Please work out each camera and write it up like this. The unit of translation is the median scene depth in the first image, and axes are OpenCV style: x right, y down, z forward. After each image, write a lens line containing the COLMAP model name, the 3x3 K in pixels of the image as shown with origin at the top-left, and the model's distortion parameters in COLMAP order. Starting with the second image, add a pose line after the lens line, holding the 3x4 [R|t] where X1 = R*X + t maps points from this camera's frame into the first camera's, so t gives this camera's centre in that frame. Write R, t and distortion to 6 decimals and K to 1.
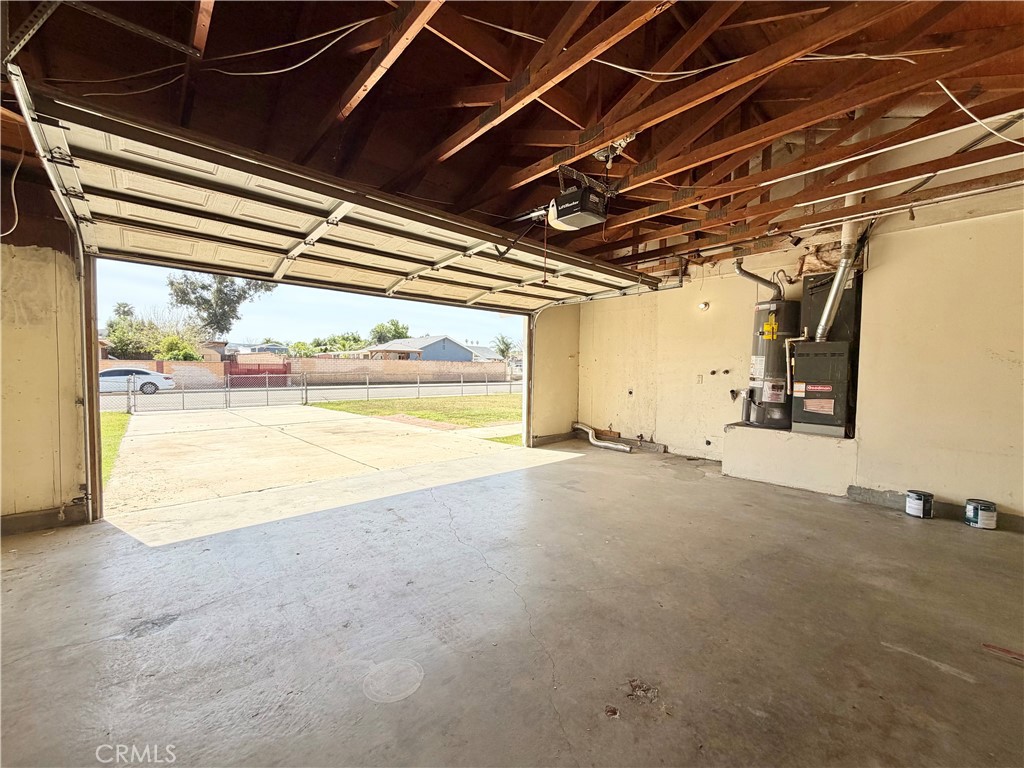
lens RADIAL K [[408.8, 0, 512.0], [0, 408.8, 384.0], [0, 0, 1]] dist [-0.000276, -0.000027]
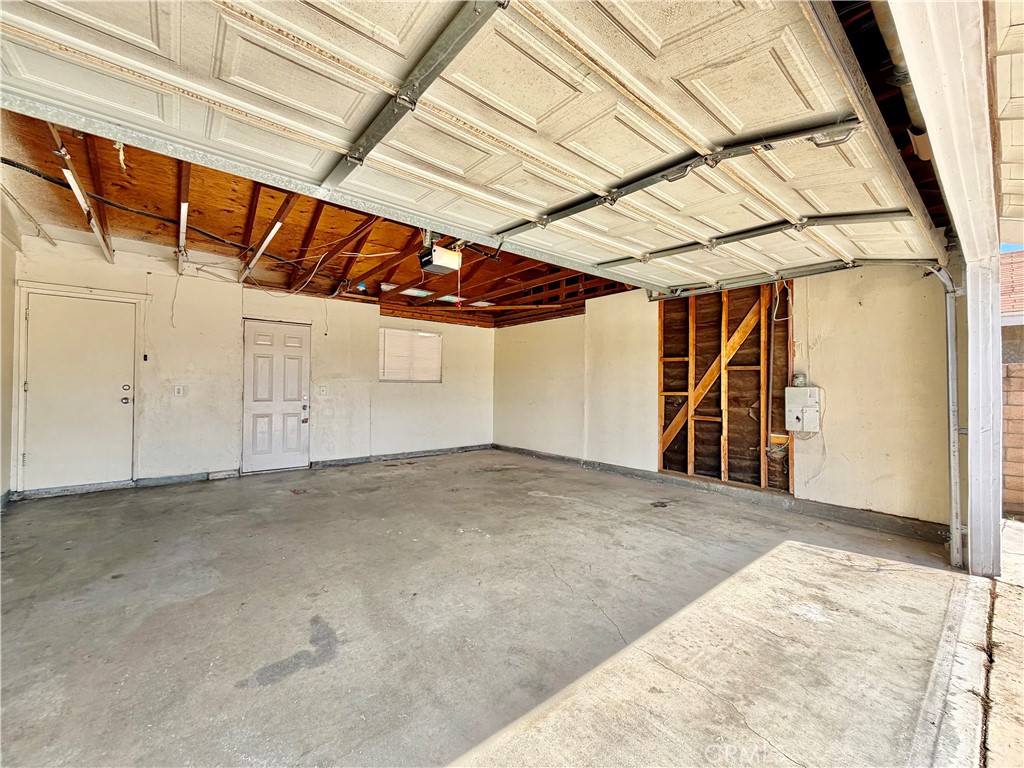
lens RADIAL K [[408.8, 0, 512.0], [0, 408.8, 384.0], [0, 0, 1]] dist [-0.000276, -0.000027]
pose [[-0.998735, -0.023954, 0.044214, -0.097535], [-0.022557, 0.999239, 0.031822, -0.056773], [-0.044943, 0.030785, -0.998515, 1.723895]]
